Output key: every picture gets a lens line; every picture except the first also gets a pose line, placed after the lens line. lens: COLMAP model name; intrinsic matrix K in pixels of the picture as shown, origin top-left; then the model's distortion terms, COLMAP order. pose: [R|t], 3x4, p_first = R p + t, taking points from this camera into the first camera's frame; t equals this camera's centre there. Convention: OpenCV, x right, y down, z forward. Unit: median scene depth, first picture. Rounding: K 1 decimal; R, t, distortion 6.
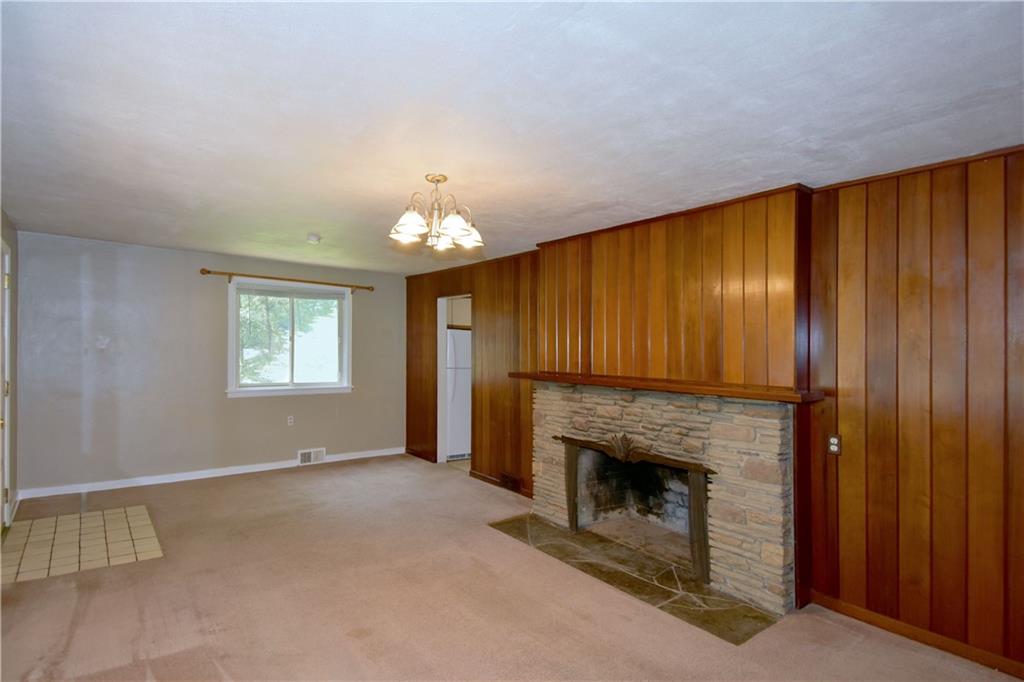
lens RADIAL K [[511.4, 0, 511.0], [0, 511.4, 351.3], [0, 0, 1]] dist [0.037325, -0.038310]
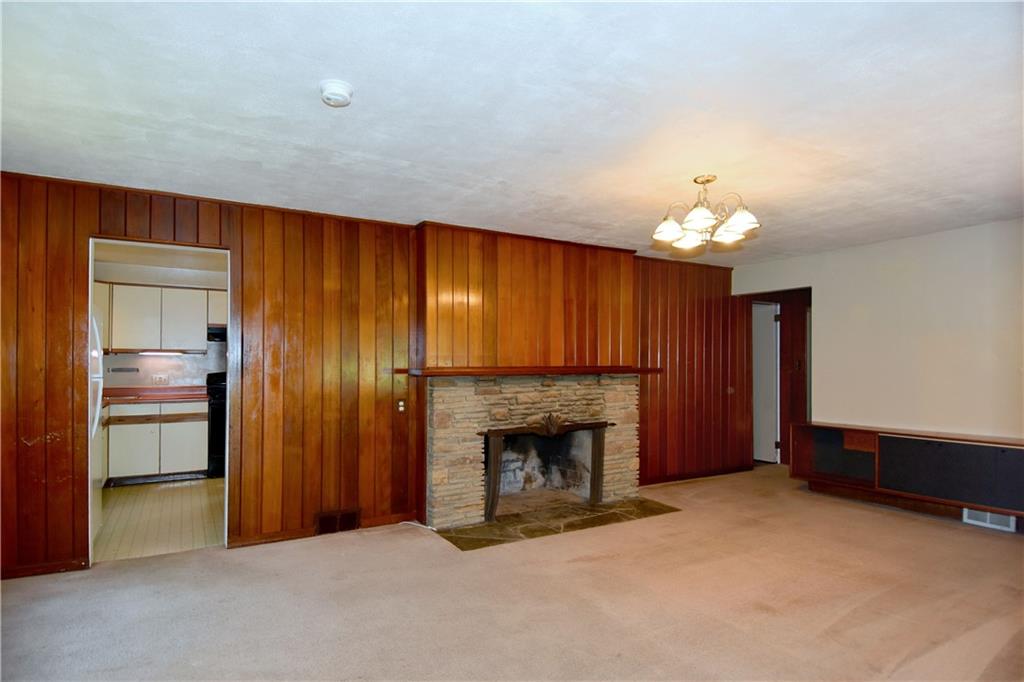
lens RADIAL K [[529.5, 0, 459.9], [0, 529.5, 340.3], [0, 0, 1]] dist [0.000096, -0.000109]
pose [[0.184764, 0.006172, 0.982764, -1.029302], [-0.003790, 0.999977, -0.005567, -0.003070], [-0.982776, -0.002696, 0.184783, 0.967127]]
